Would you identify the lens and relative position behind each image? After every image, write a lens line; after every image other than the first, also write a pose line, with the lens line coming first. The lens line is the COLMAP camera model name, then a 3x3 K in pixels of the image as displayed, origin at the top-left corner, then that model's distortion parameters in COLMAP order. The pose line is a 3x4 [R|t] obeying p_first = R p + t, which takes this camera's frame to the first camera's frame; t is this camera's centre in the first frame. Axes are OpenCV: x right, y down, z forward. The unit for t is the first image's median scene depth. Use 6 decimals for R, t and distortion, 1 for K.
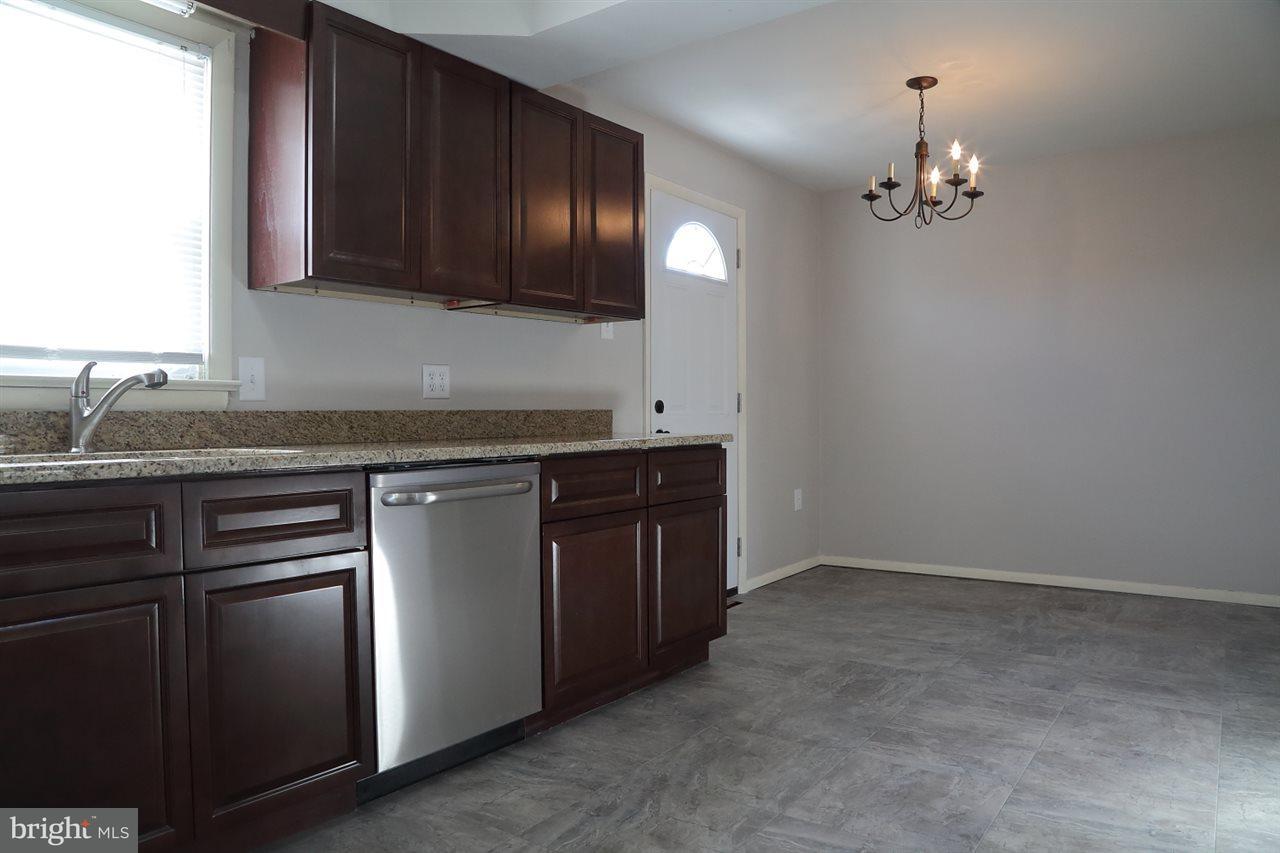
lens RADIAL K [[871.7, 0, 635.5], [0, 871.7, 426.2], [0, 0, 1]] dist [-0.115795, 0.055226]
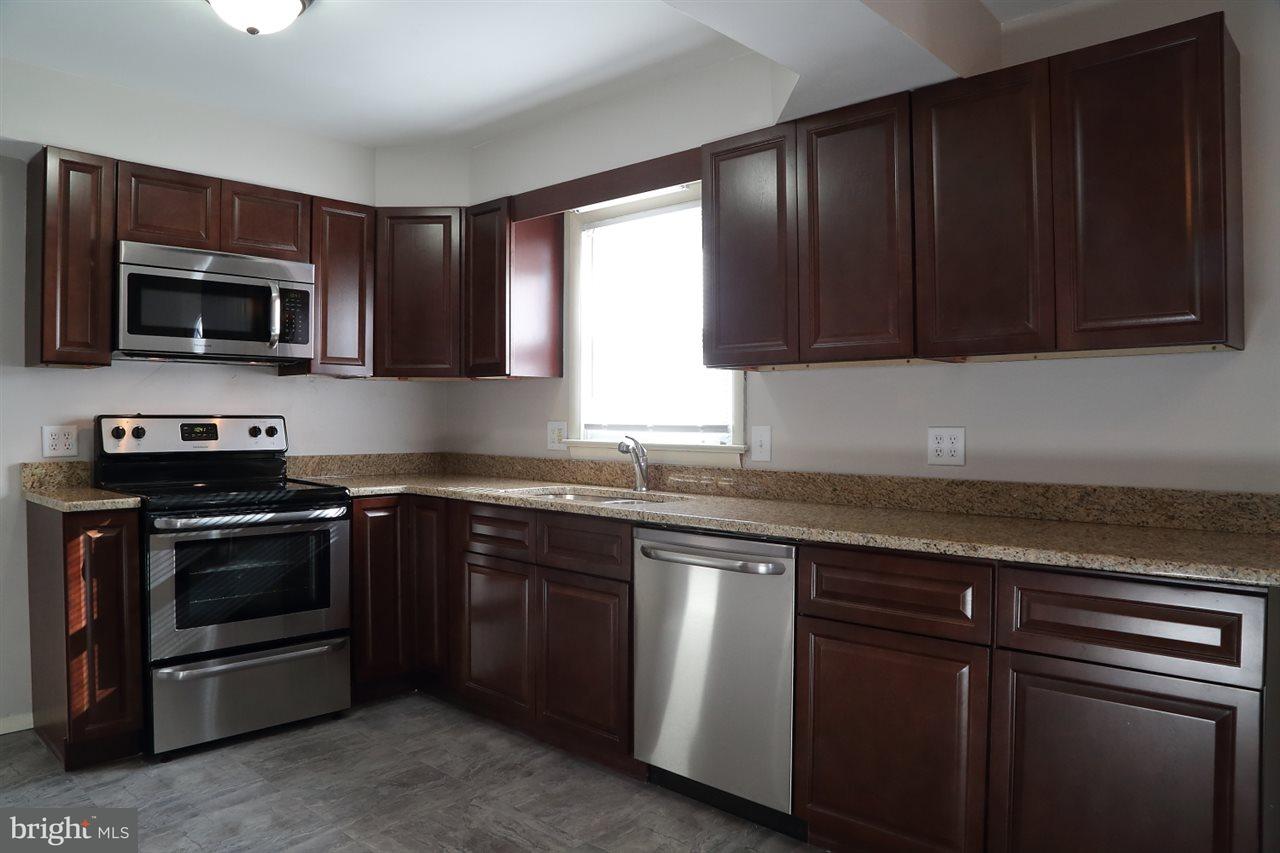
lens RADIAL K [[871.7, 0, 636.8], [0, 871.7, 425.2], [0, 0, 1]] dist [-0.115795, 0.055226]
pose [[-0.115973, 0.014014, -0.993154, 0.836272], [-0.017084, 0.999724, 0.016102, -0.100613], [0.993105, 0.018834, -0.115701, 0.972413]]
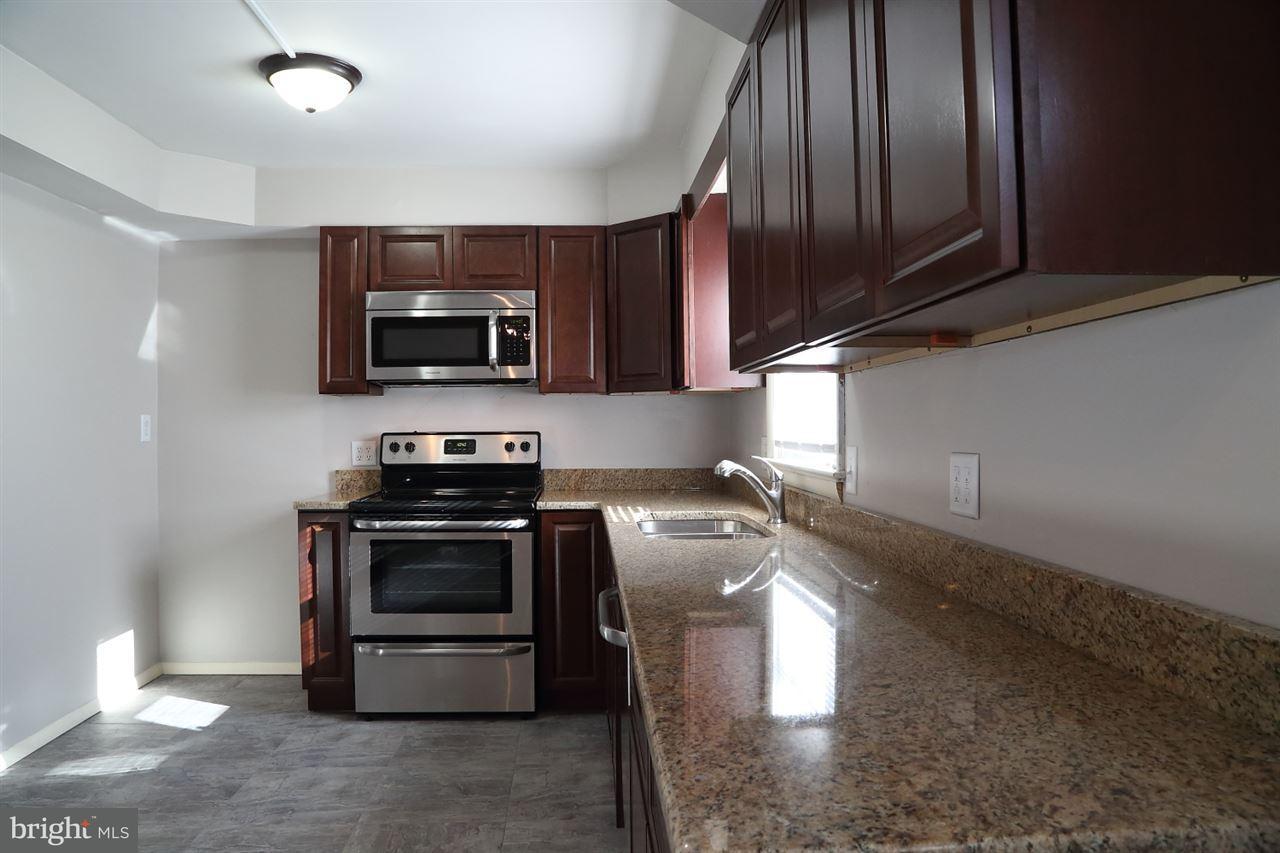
lens RADIAL K [[871.7, 0, 636.9], [0, 871.7, 430.0], [0, 0, 1]] dist [-0.115795, 0.055226]
pose [[-0.767372, 0.014167, -0.641046, 0.328865], [0.001511, 0.999793, 0.020286, -0.119342], [0.641200, 0.014598, -0.767235, 1.577243]]
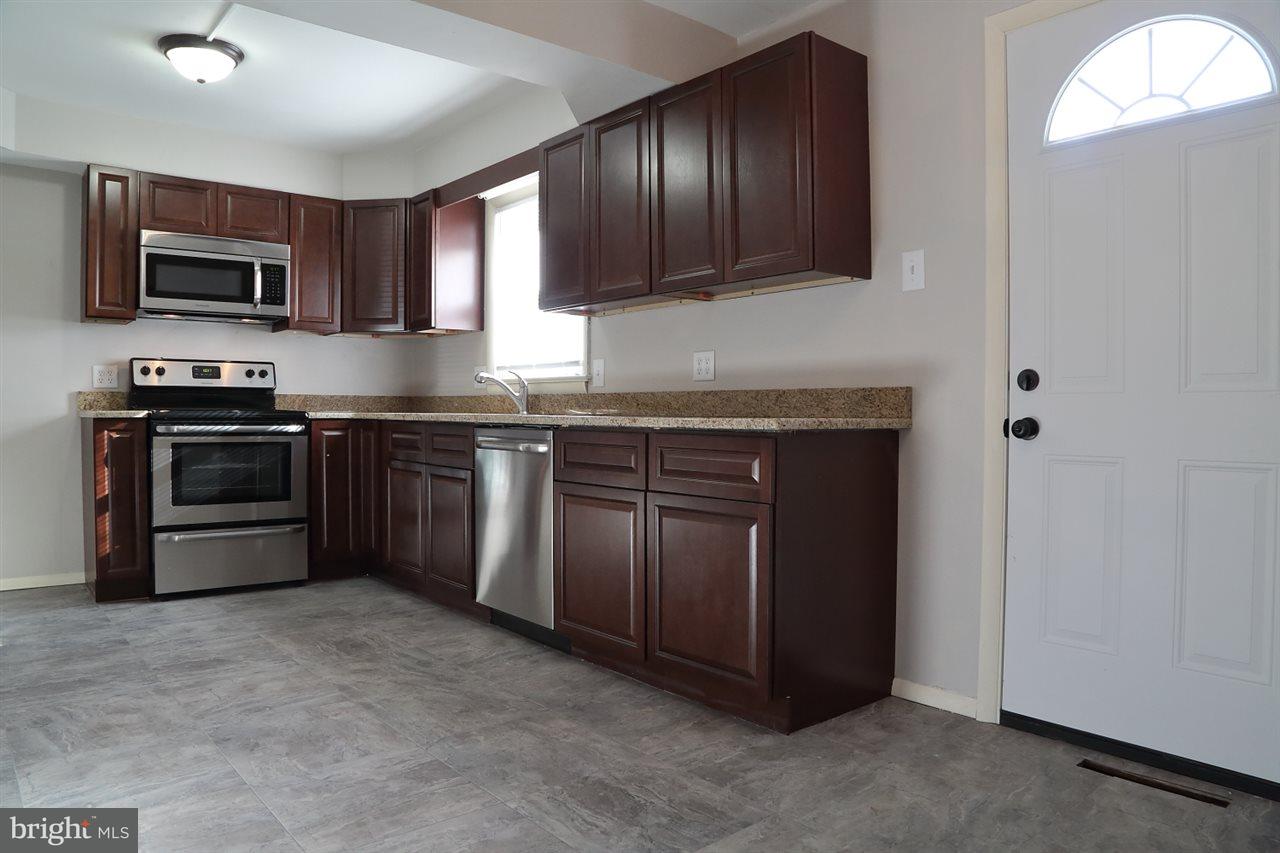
lens RADIAL K [[871.7, 0, 635.1], [0, 871.7, 425.5], [0, 0, 1]] dist [-0.115795, 0.055226]
pose [[-0.244543, 0.021053, -0.969410, 1.120462], [-0.017126, 0.999515, 0.026027, -0.001678], [0.969487, 0.022967, -0.244064, 1.474292]]
